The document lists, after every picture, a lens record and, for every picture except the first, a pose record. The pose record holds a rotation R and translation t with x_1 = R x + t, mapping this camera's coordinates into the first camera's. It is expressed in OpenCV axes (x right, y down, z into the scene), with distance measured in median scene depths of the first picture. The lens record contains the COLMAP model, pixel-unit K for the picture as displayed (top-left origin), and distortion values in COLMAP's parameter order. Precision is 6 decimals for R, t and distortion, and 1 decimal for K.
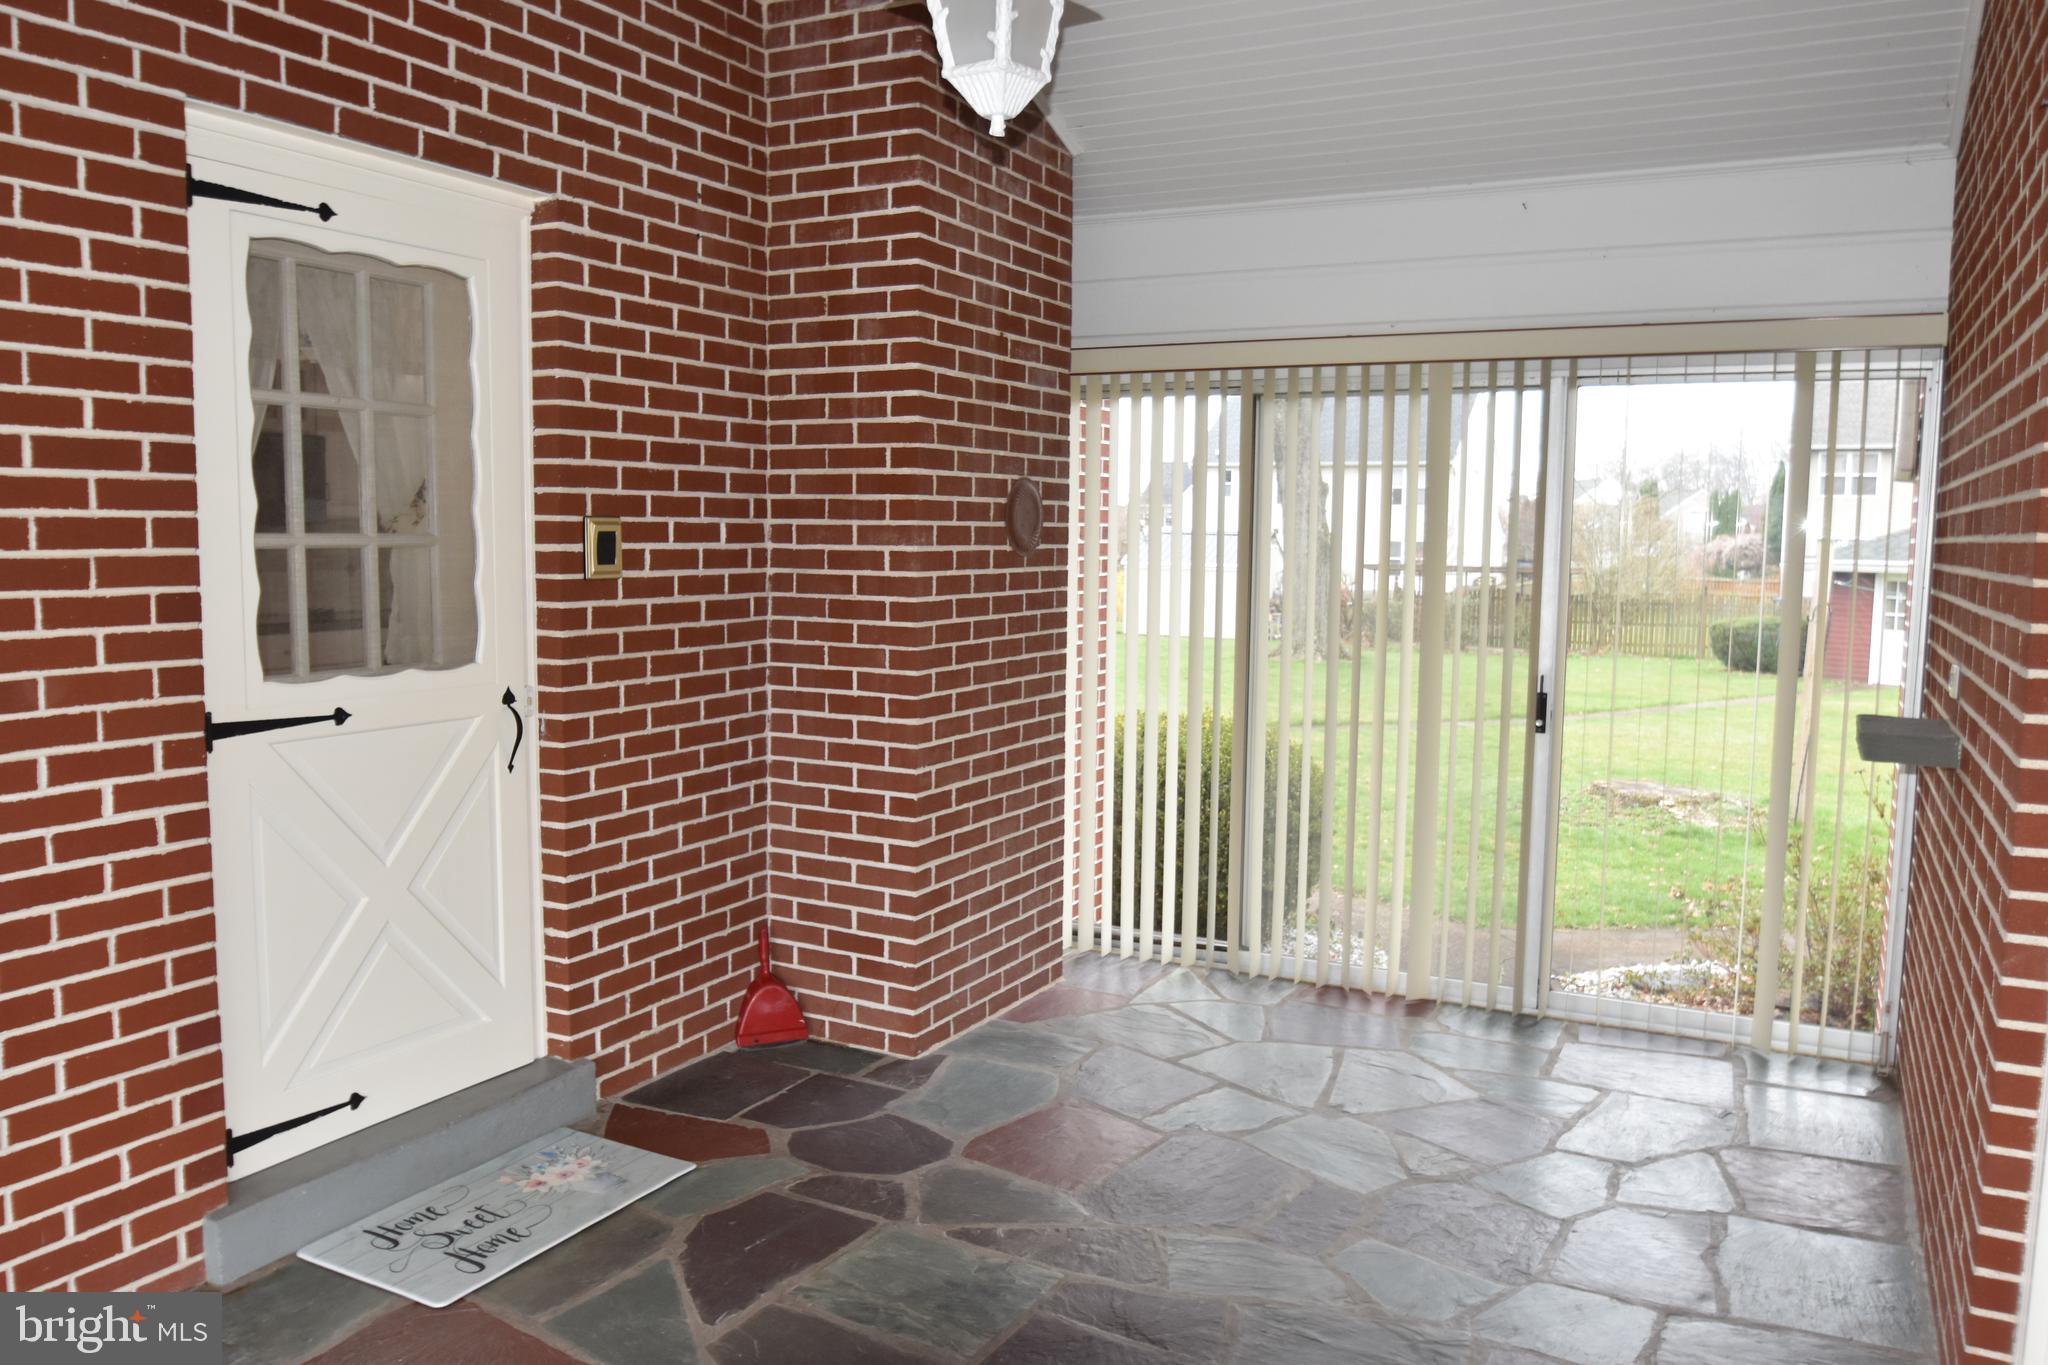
lens RADIAL K [[1511.0, 0, 1025.5], [0, 1511.0, 675.6], [0, 0, 1]] dist [-0.033132, 0.006153]
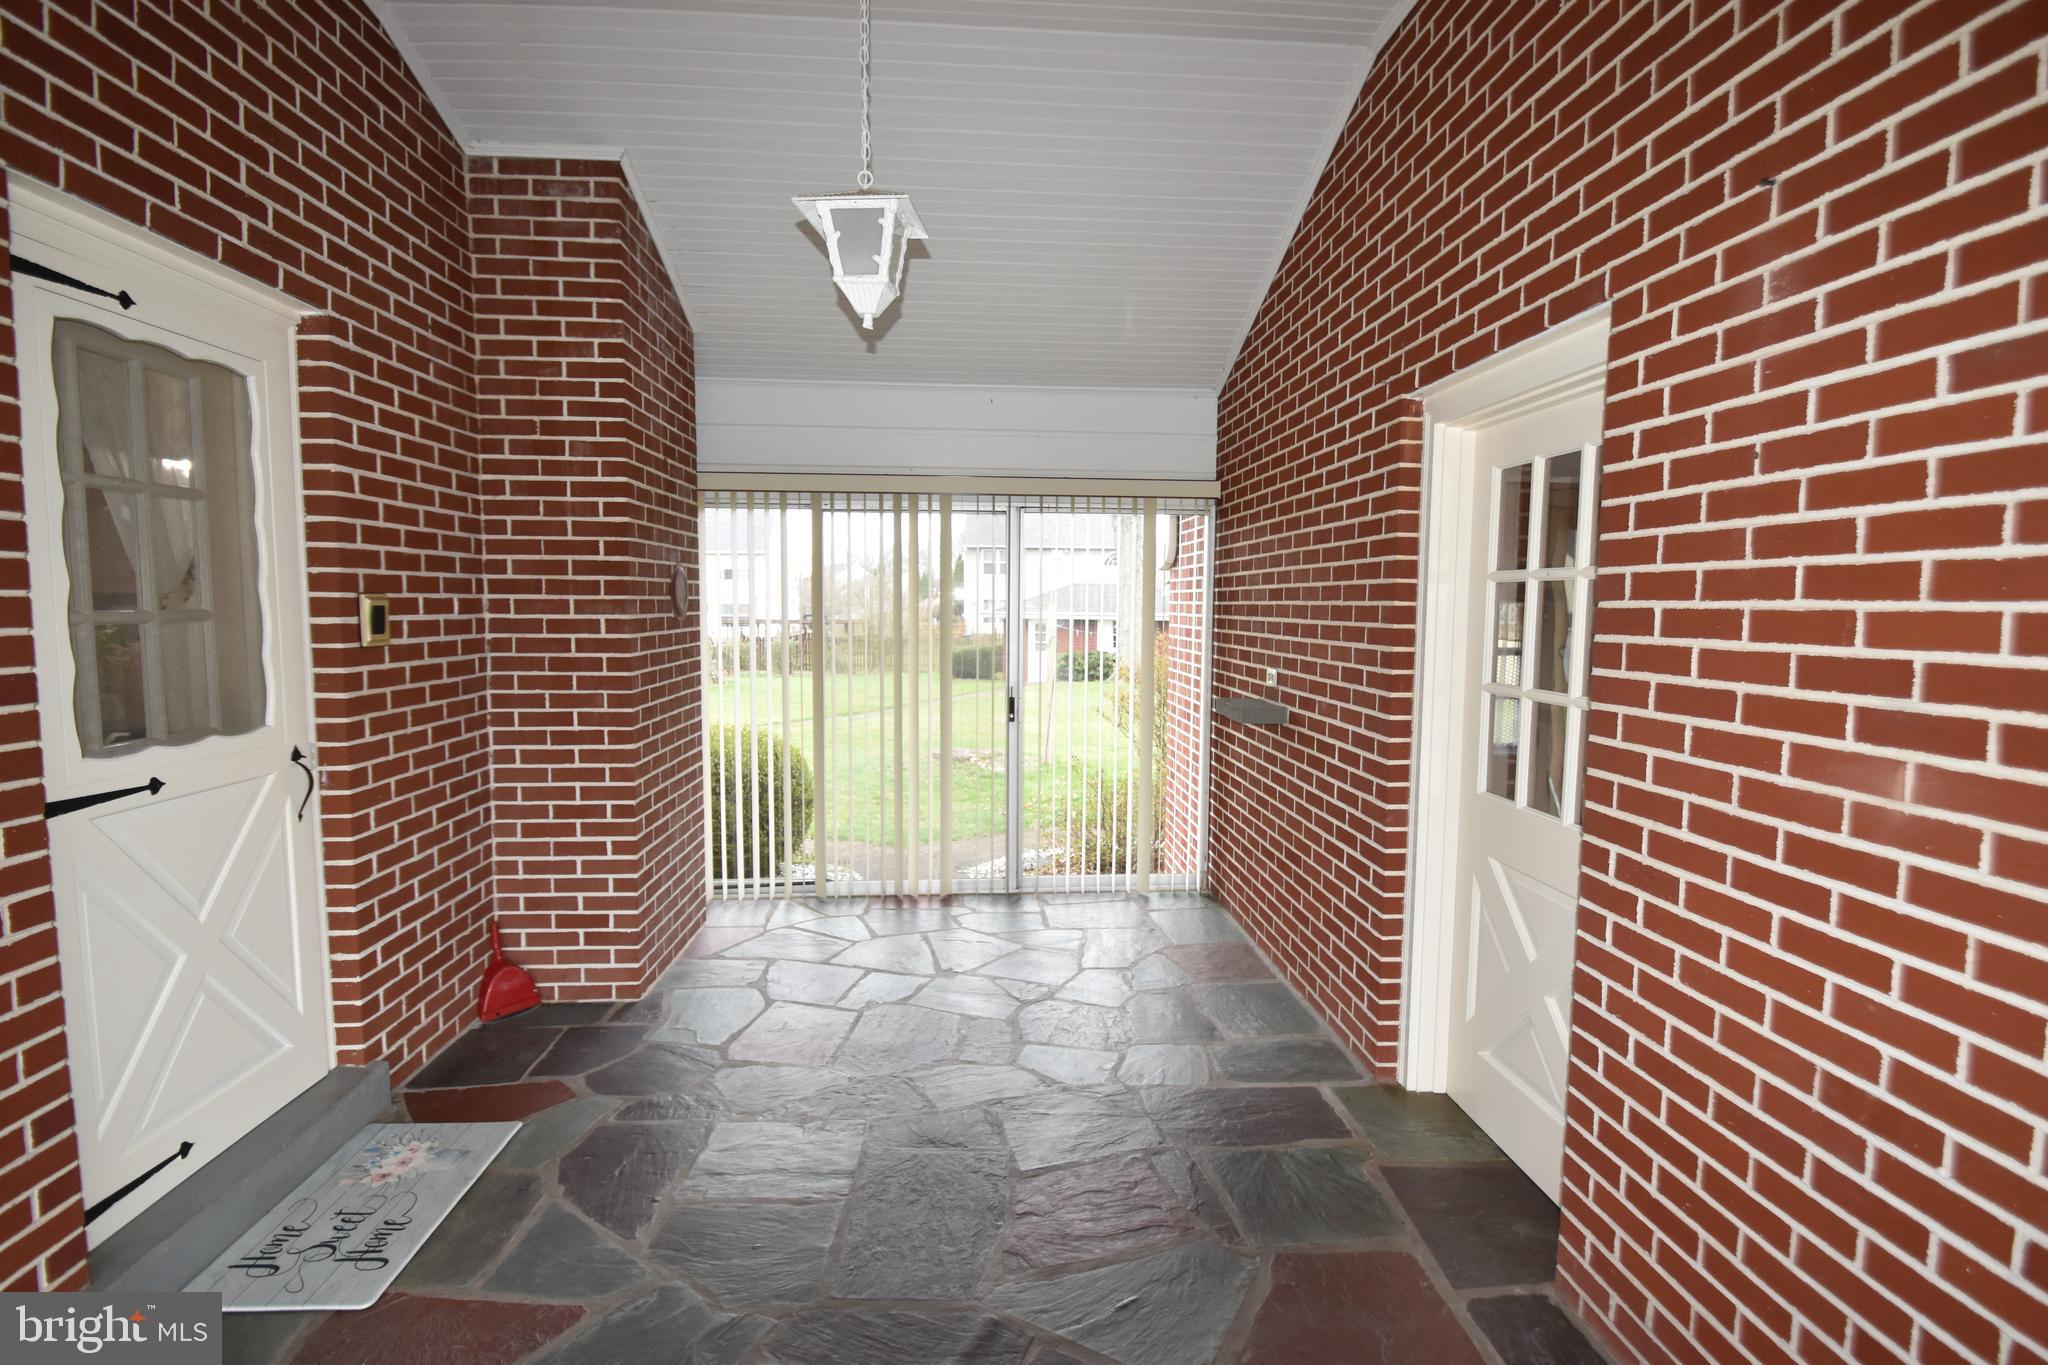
lens RADIAL K [[982.0, 0, 1024.0], [0, 982.0, 682.5], [0, 0, 1]] dist [0.028849, -0.025164]
pose [[0.852478, -0.049782, 0.520387, -0.248891], [0.054625, 0.998489, 0.006034, -0.013252], [-0.519901, 0.023282, 0.853909, 0.082833]]
